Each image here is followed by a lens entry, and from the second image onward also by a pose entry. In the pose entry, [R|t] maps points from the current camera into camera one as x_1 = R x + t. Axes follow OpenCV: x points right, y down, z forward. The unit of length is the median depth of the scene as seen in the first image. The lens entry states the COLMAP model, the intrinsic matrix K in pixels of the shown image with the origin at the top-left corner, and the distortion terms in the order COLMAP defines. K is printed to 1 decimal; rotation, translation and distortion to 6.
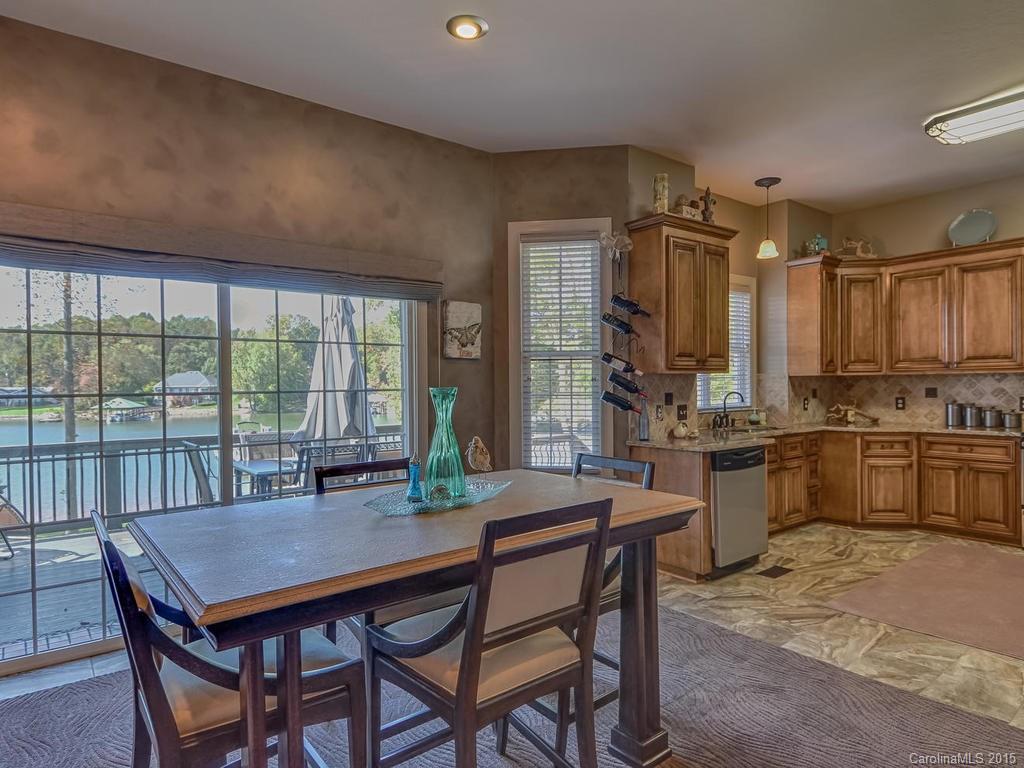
lens RADIAL K [[619.2, 0, 513.3], [0, 619.2, 388.4], [0, 0, 1]] dist [0.025330, -0.018496]
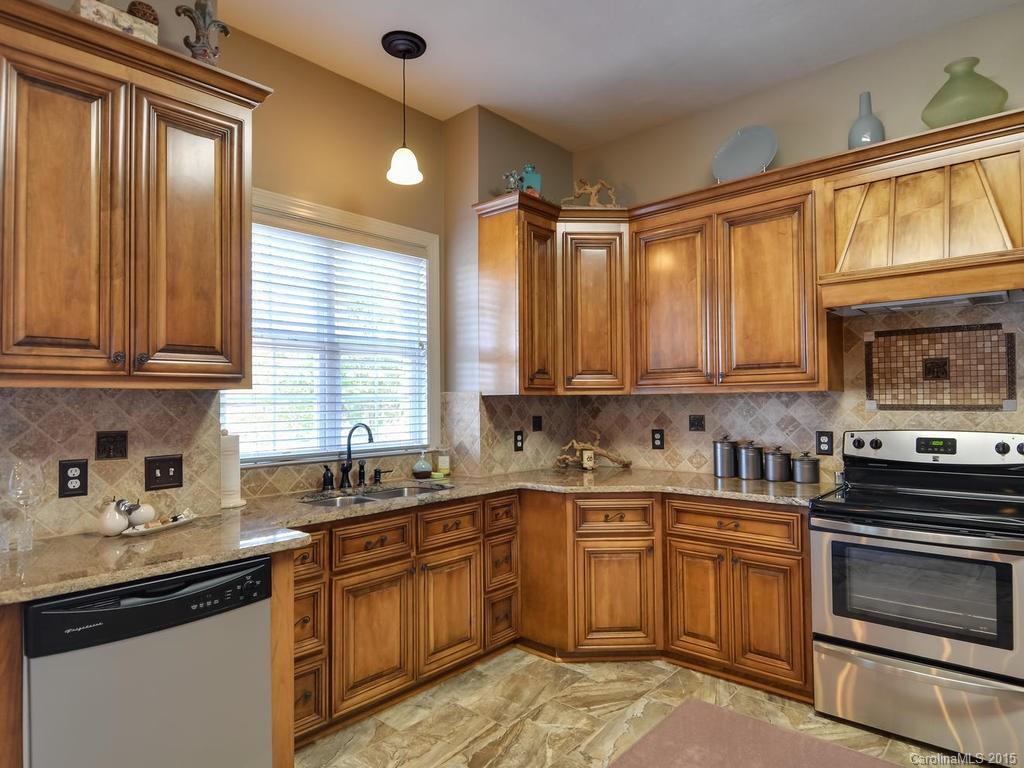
lens RADIAL K [[619.2, 0, 513.9], [0, 619.2, 388.5], [0, 0, 1]] dist [0.025330, -0.018496]
pose [[0.984730, 0.006298, 0.173976, 0.401782], [-0.000813, 0.999501, -0.031583, -0.008642], [-0.174088, 0.030959, 0.984243, 0.437814]]
